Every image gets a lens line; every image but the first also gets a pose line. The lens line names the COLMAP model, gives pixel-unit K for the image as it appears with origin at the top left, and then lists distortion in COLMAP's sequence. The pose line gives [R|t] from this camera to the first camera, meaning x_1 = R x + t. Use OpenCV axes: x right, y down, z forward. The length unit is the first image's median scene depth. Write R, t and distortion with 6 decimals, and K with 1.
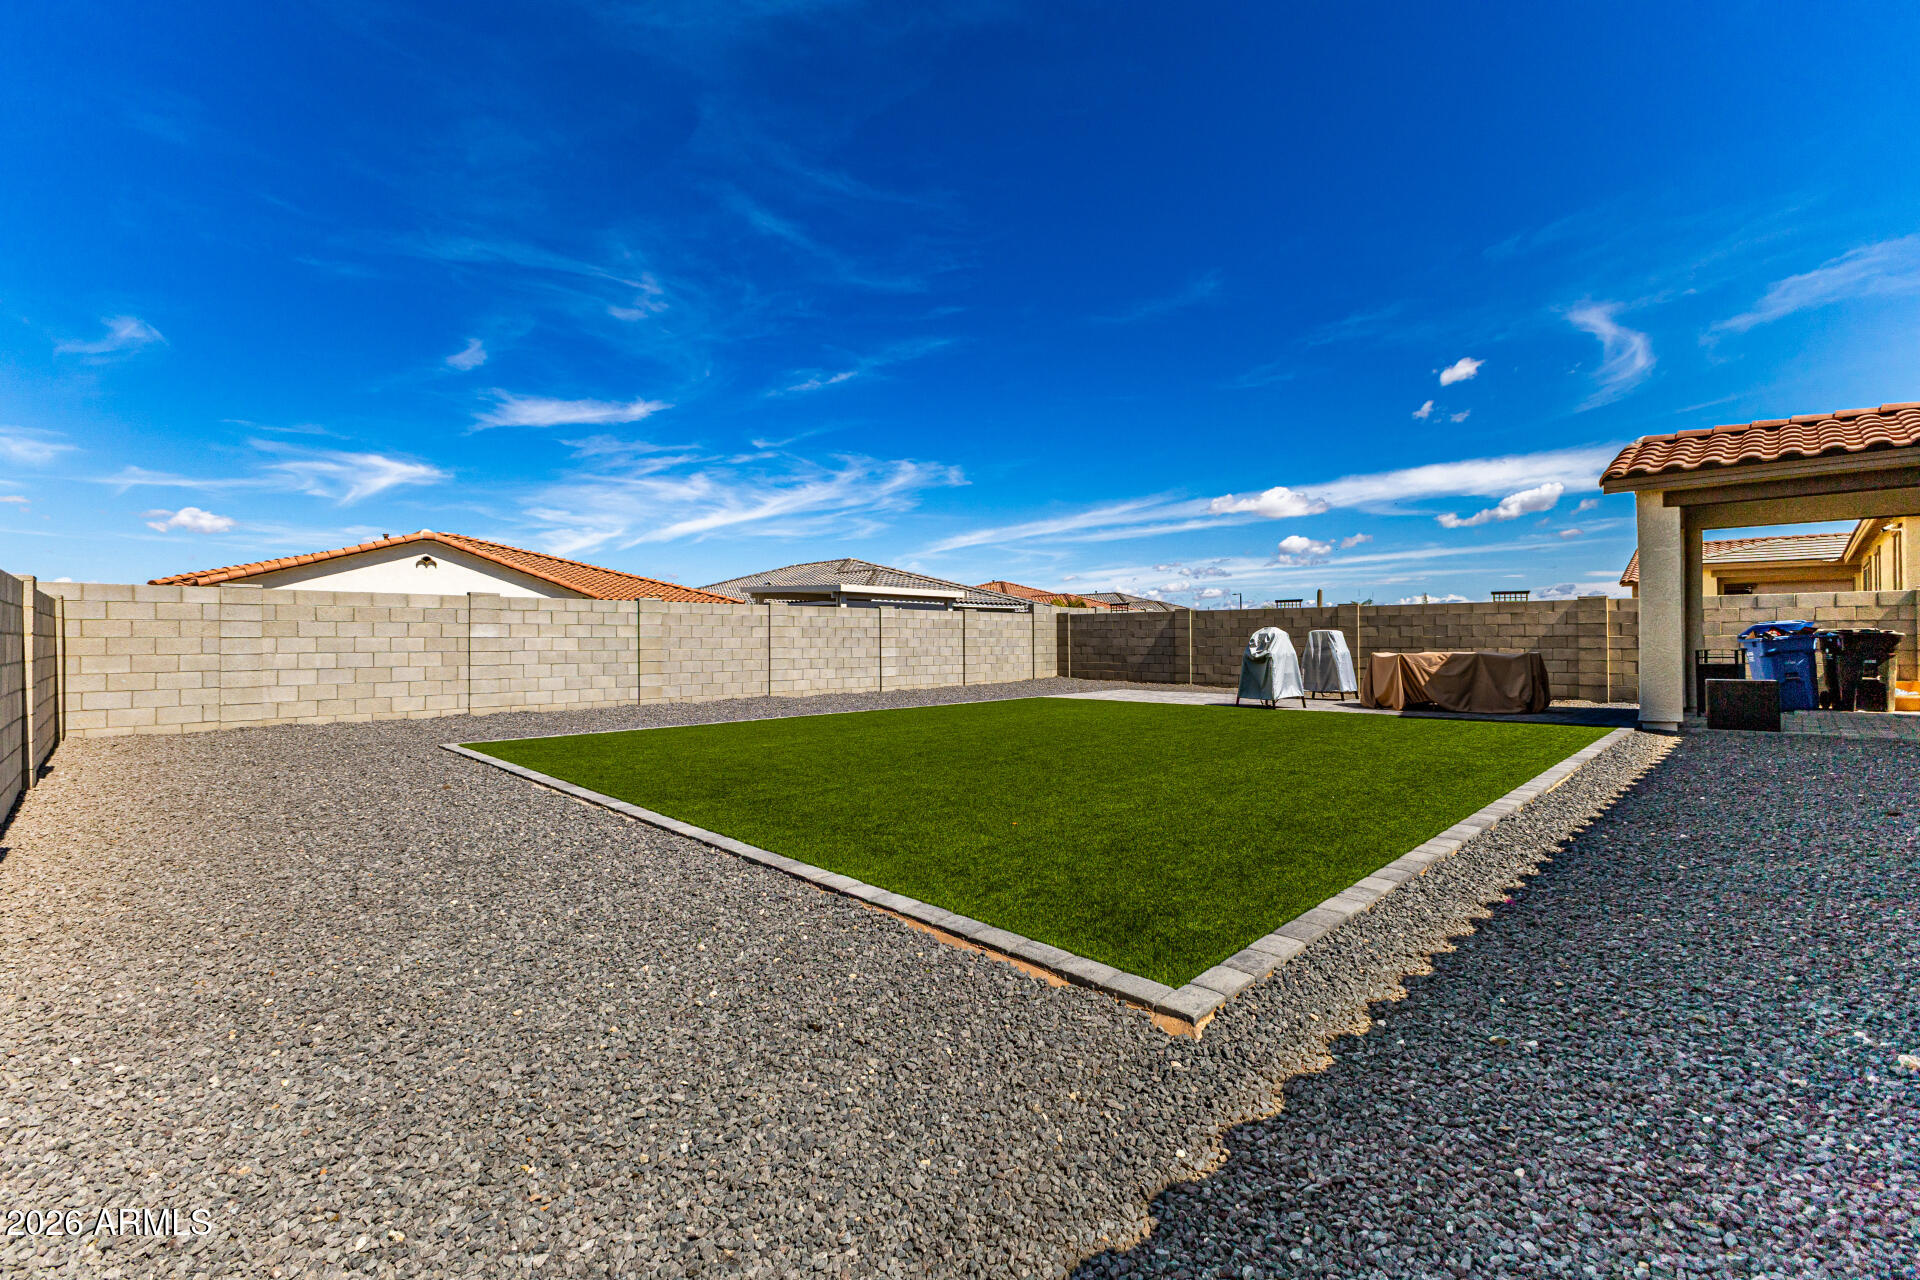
lens RADIAL K [[835.5, 0, 963.5], [0, 835.5, 640.6], [0, 0, 1]] dist [0.010584, -0.001717]
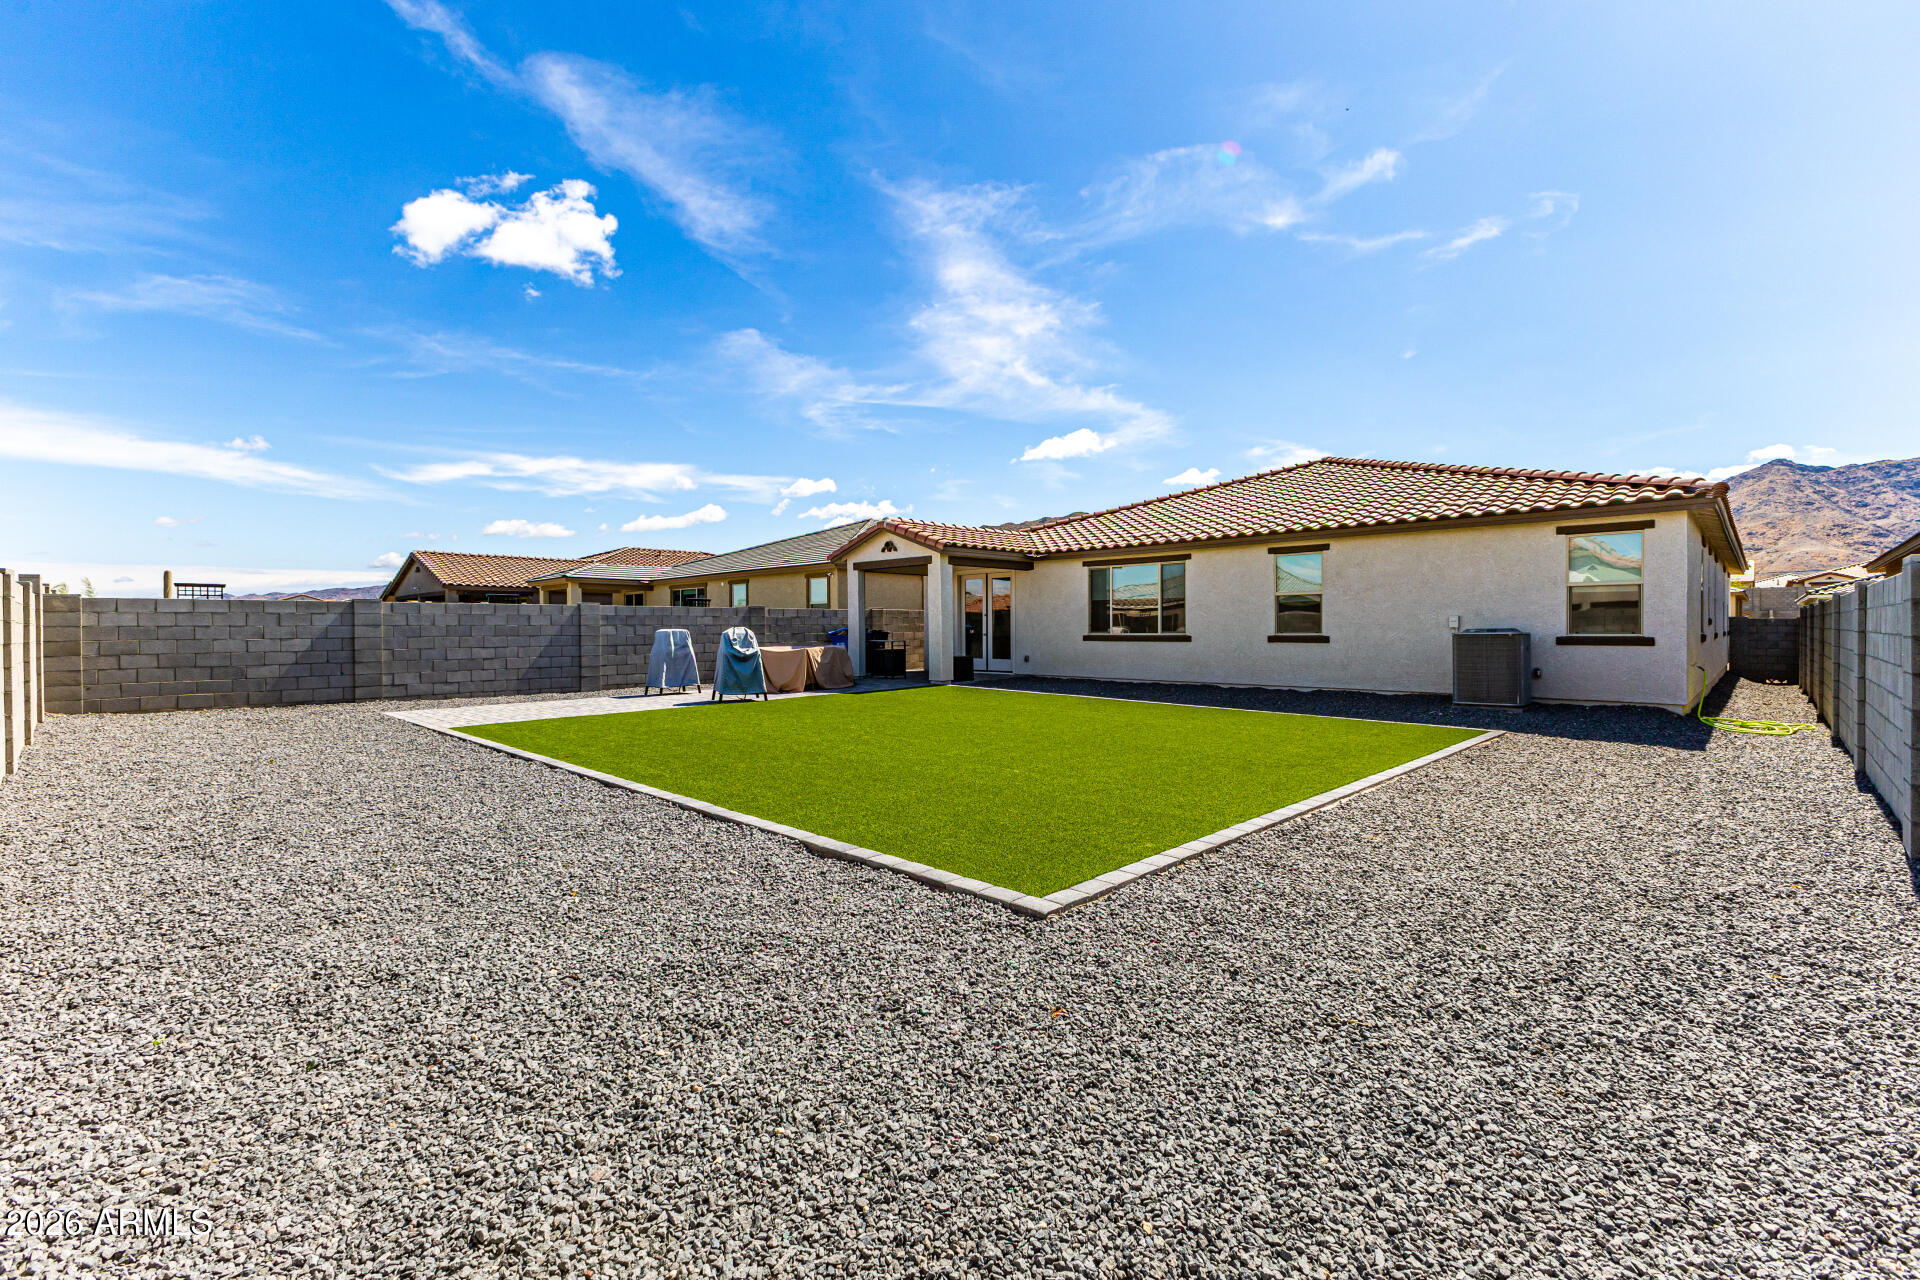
lens RADIAL K [[876.7, 0, 932.5], [0, 876.7, 628.0], [0, 0, 1]] dist [0.003713, 0.000466]
pose [[-0.020889, 0.000239, 0.999782, -0.502798], [0.007819, 0.999969, -0.000075, -0.008218], [-0.999751, 0.007815, -0.020890, 0.512256]]
